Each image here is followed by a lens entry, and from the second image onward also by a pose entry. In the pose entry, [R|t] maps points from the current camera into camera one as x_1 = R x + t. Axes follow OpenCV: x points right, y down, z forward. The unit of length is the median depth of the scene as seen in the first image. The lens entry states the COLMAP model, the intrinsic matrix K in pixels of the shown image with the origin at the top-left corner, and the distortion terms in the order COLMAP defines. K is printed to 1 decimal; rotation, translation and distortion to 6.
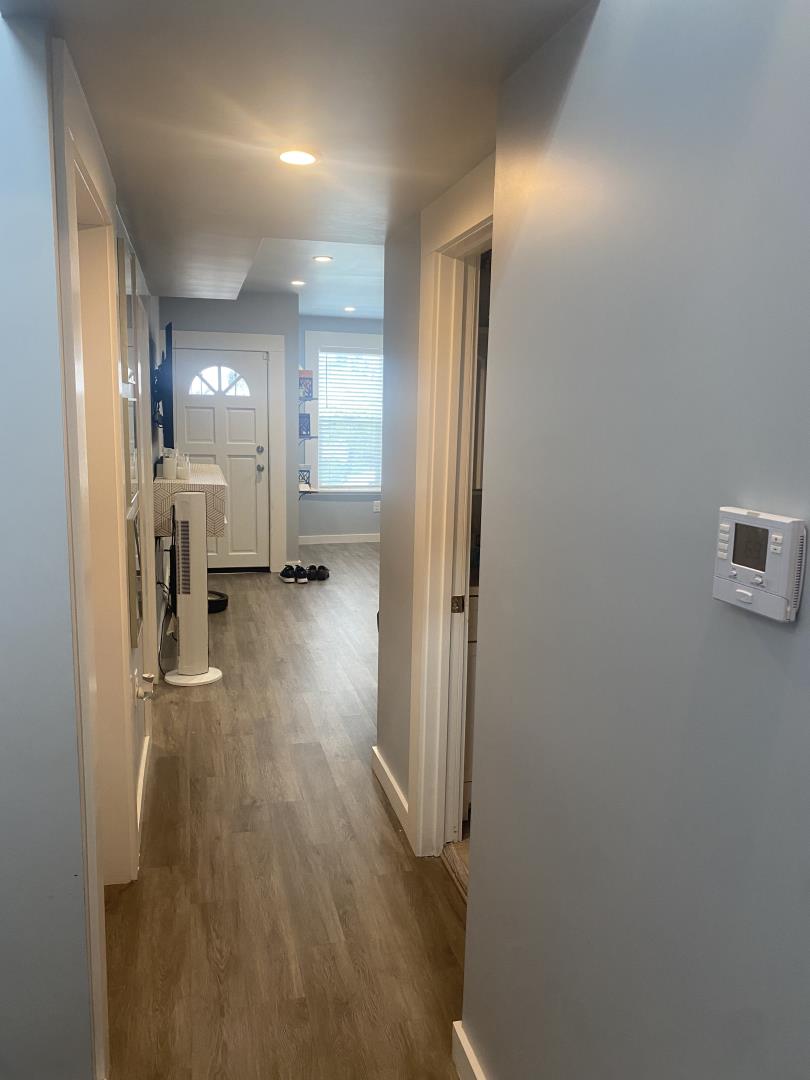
lens RADIAL K [[812.6, 0, 405.0], [0, 812.6, 540.0], [0, 0, 1]] dist [0.084058, -0.196433]
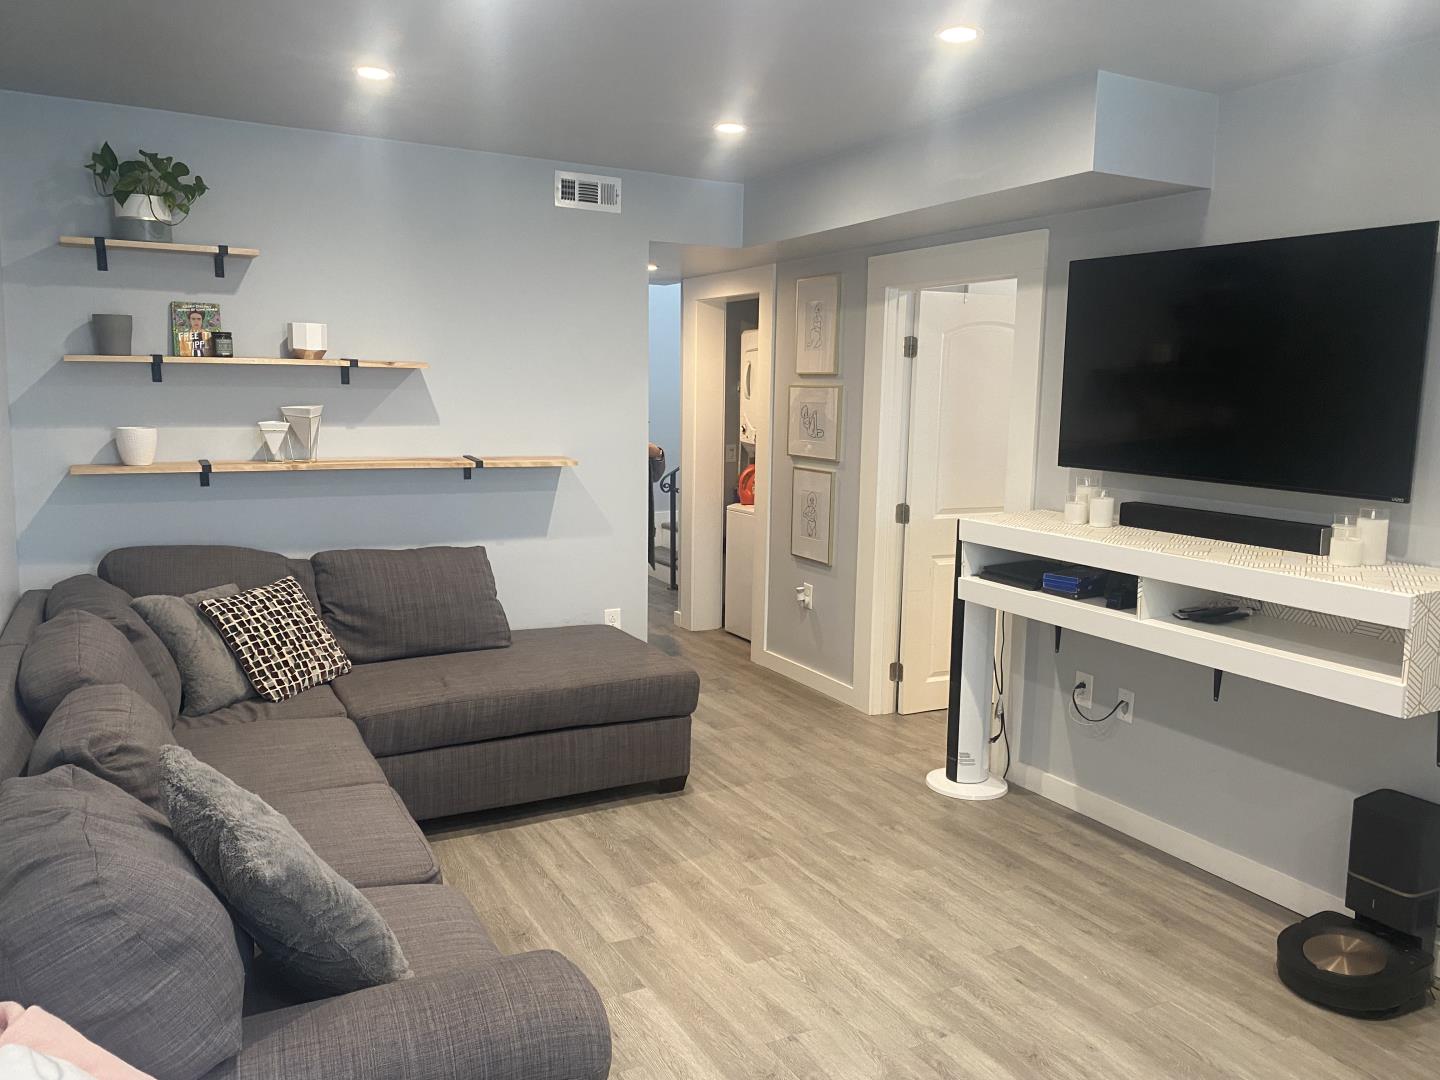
lens RADIAL K [[1083.5, 0, 720.0], [0, 1083.5, 540.0], [0, 0, 1]] dist [0.084058, -0.196433]
pose [[-0.971118, -0.001418, -0.238596, 0.164586], [-0.072584, 0.954344, 0.289756, -0.282446], [0.227292, 0.298705, -0.926884, 1.758152]]
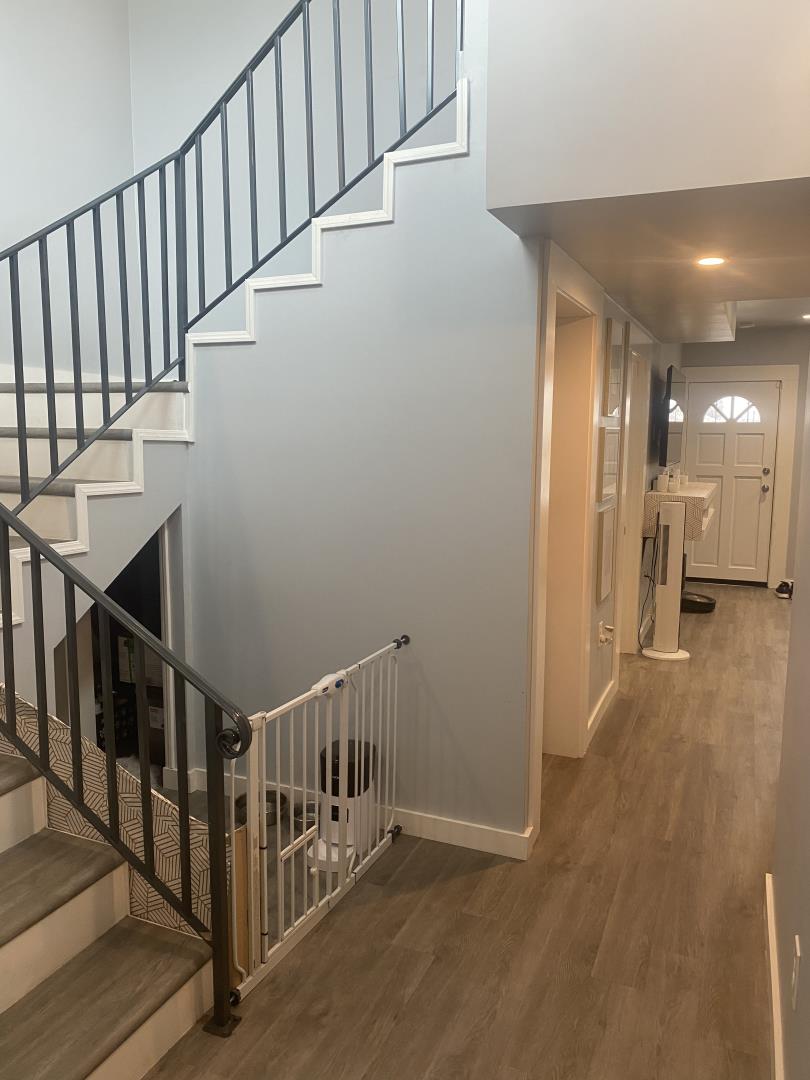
lens RADIAL K [[812.6, 0, 405.0], [0, 812.6, 540.0], [0, 0, 1]] dist [0.084058, -0.196433]
pose [[0.793849, 0.064810, -0.604651, 0.160362], [-0.085205, 0.996351, -0.005071, 0.037712], [0.602116, 0.055545, 0.796474, -0.212641]]
